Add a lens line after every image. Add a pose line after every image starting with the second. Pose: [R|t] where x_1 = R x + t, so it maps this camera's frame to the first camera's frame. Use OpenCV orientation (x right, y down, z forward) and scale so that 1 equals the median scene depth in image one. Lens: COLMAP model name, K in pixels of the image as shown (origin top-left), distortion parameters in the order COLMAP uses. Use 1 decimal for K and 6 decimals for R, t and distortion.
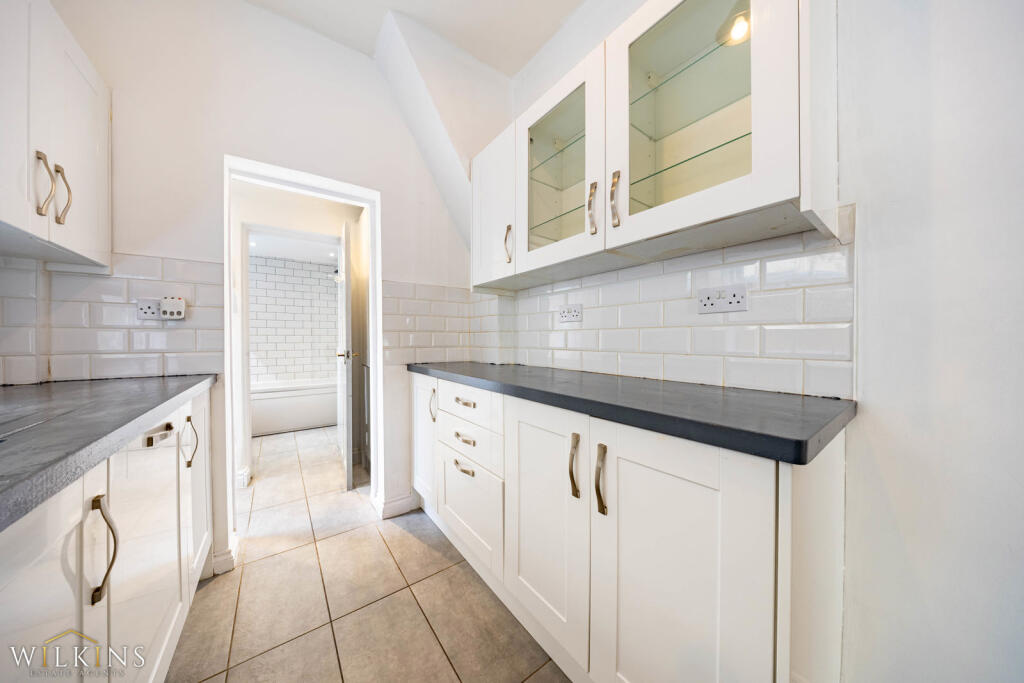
lens RADIAL K [[321.5, 0, 510.6], [0, 321.5, 341.3], [0, 0, 1]] dist [-0.002393, -0.000114]
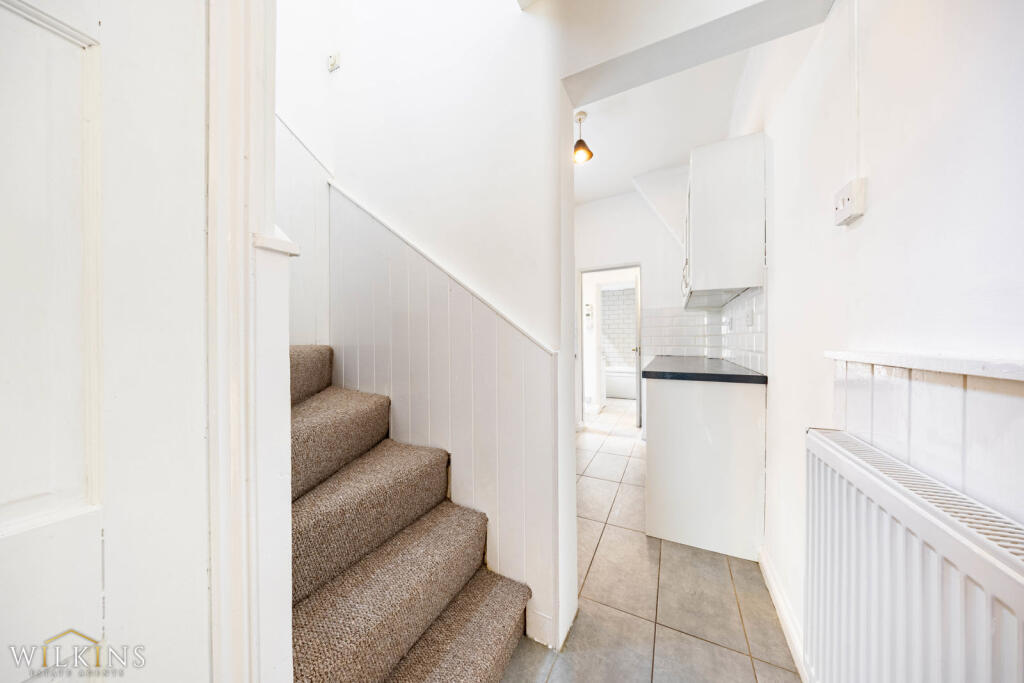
lens RADIAL K [[321.5, 0, 511.8], [0, 321.5, 343.1], [0, 0, 1]] dist [-0.002393, -0.000114]
pose [[0.458809, 0.004788, -0.888522, 1.175018], [0.001185, 0.999981, 0.006001, -0.011614], [0.888534, -0.003806, 0.458795, -0.658567]]
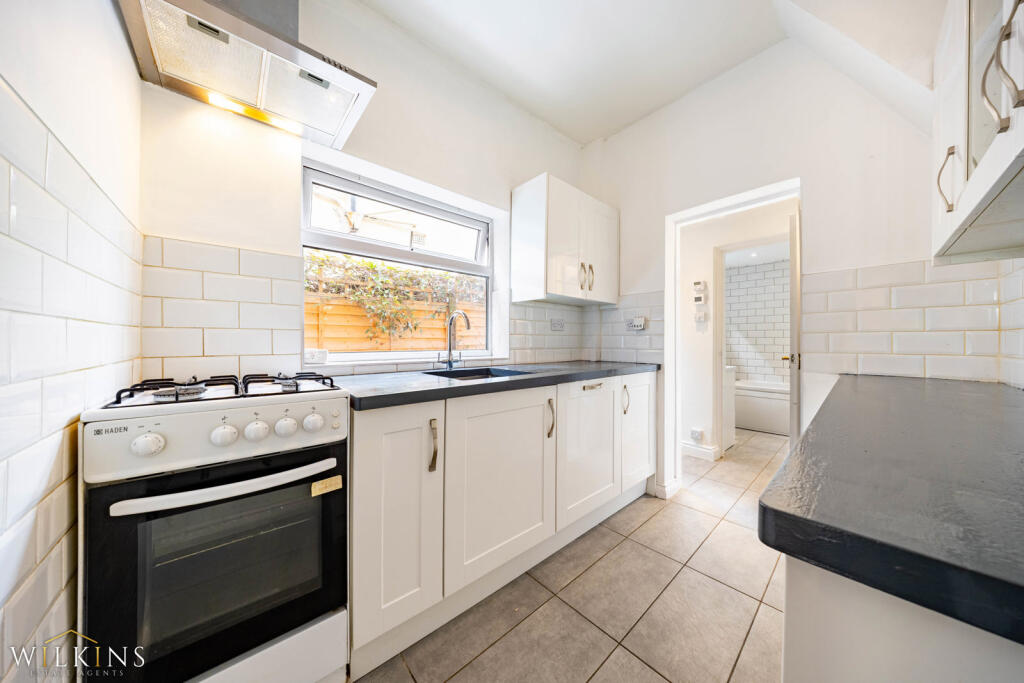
lens RADIAL K [[321.5, 0, 509.5], [0, 321.5, 340.8], [0, 0, 1]] dist [-0.002393, -0.000114]
pose [[0.099040, 0.000561, -0.995083, 0.523257], [-0.006284, 0.999980, -0.000062, -0.005566], [0.995064, 0.006259, 0.099041, 0.150550]]
